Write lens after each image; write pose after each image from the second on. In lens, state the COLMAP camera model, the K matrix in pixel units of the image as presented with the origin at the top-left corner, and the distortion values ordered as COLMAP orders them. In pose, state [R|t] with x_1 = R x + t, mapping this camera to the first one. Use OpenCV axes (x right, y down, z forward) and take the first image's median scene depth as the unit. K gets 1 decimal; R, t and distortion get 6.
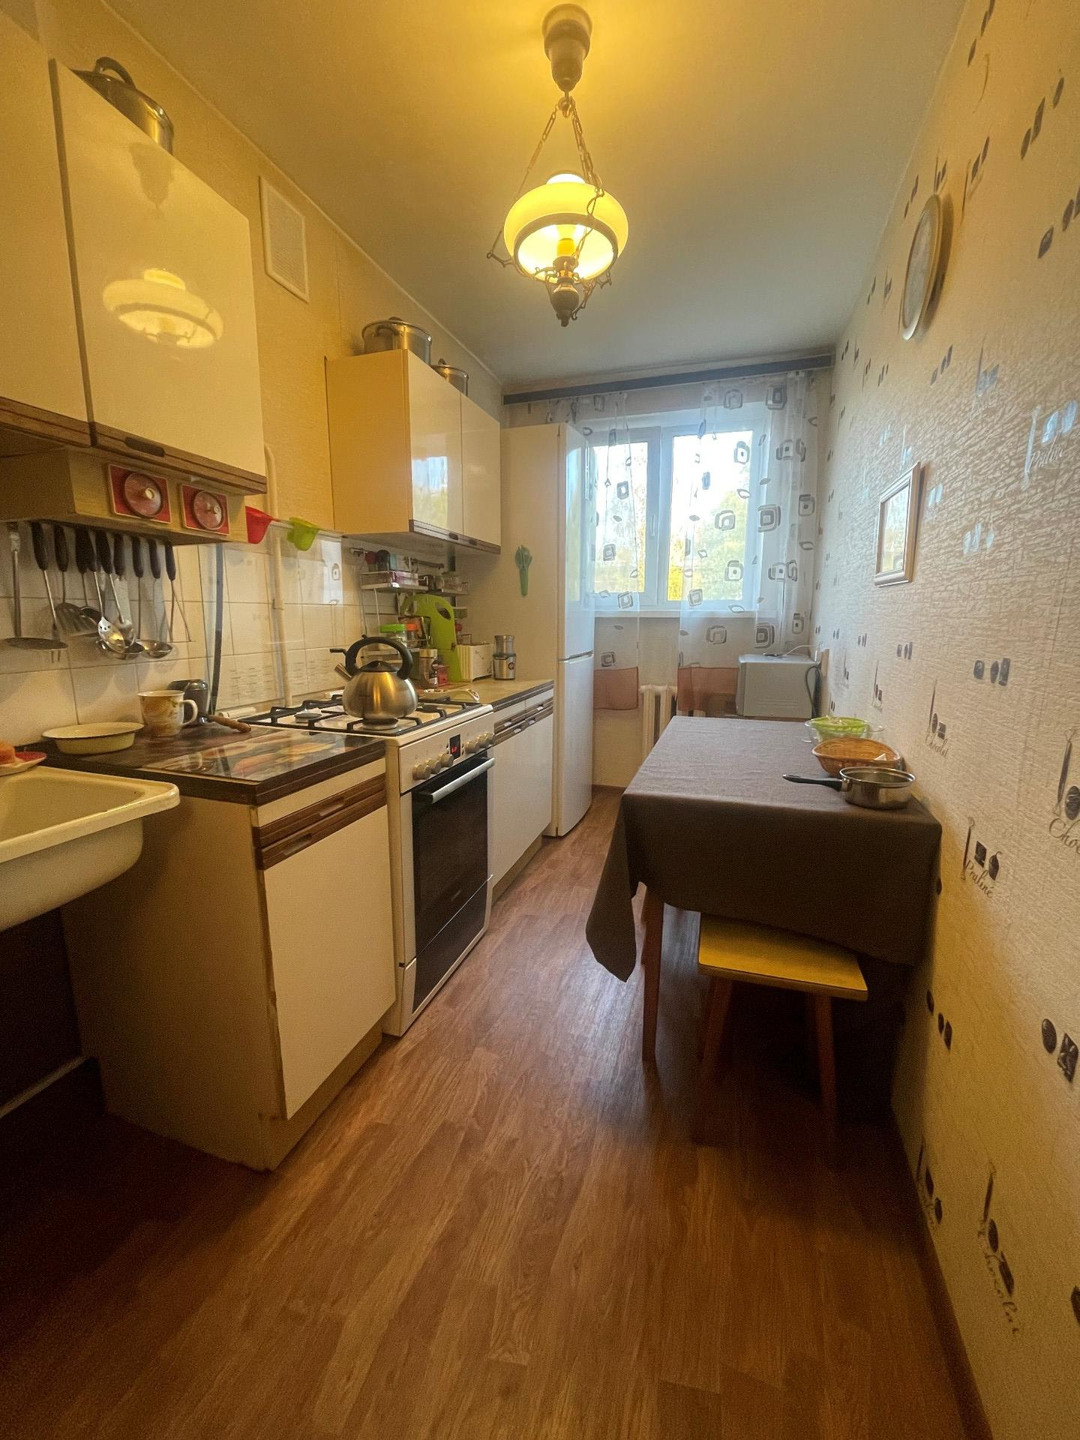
lens RADIAL K [[577.1, 0, 540.0], [0, 577.1, 720.0], [0, 0, 1]] dist [-0.000100, -0.000005]
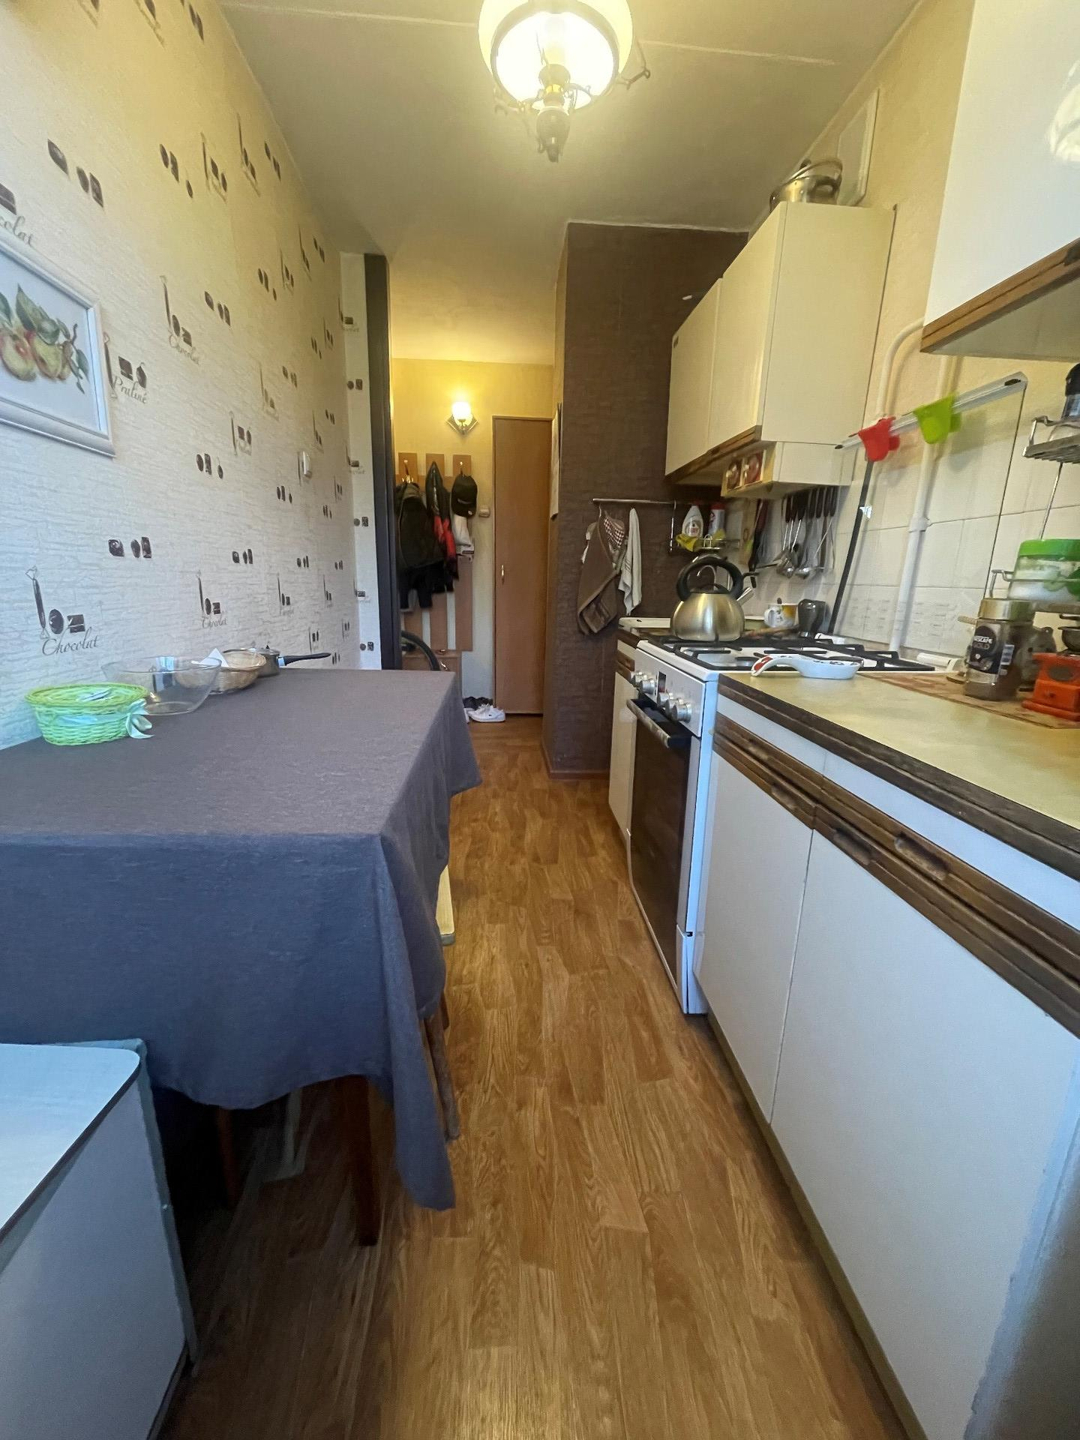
lens RADIAL K [[577.1, 0, 540.0], [0, 577.1, 720.0], [0, 0, 1]] dist [-0.000100, -0.000005]
pose [[-0.923626, 0.066641, -0.377457, 0.600365], [-0.096320, 0.912814, 0.396853, -0.393834], [0.370995, 0.402901, -0.836680, 2.839950]]
